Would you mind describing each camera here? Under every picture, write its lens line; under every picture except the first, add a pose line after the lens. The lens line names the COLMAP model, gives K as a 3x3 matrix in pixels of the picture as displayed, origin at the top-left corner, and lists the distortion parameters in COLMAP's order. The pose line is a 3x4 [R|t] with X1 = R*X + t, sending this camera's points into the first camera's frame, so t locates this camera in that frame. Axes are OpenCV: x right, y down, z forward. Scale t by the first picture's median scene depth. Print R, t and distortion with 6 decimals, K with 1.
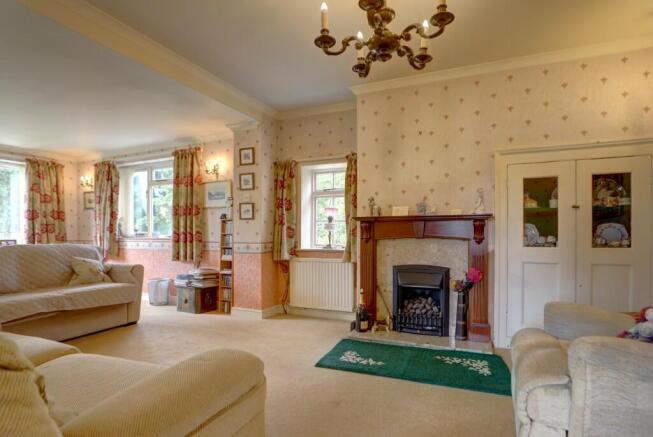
lens RADIAL K [[330.7, 0, 331.8], [0, 330.7, 233.3], [0, 0, 1]] dist [-0.027989, 0.002220]
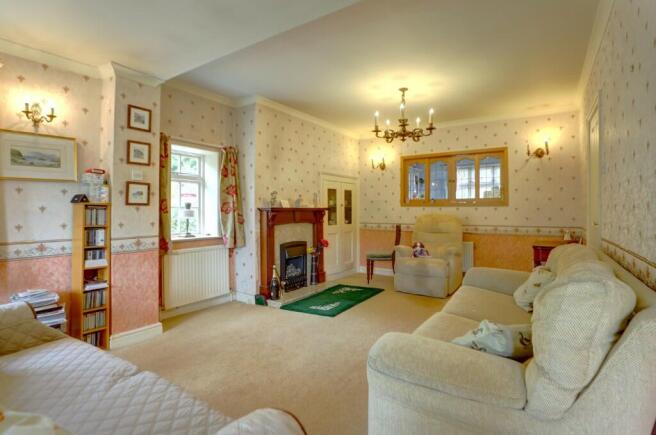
lens RADIAL K [[329.0, 0, 331.0], [0, 329.0, 207.7], [0, 0, 1]] dist [-0.013322, -0.000136]
pose [[0.204336, 0.013857, 0.978803, -0.843876], [0.000756, 0.999897, -0.014314, -0.024867], [-0.978901, 0.003665, 0.204304, 0.421243]]
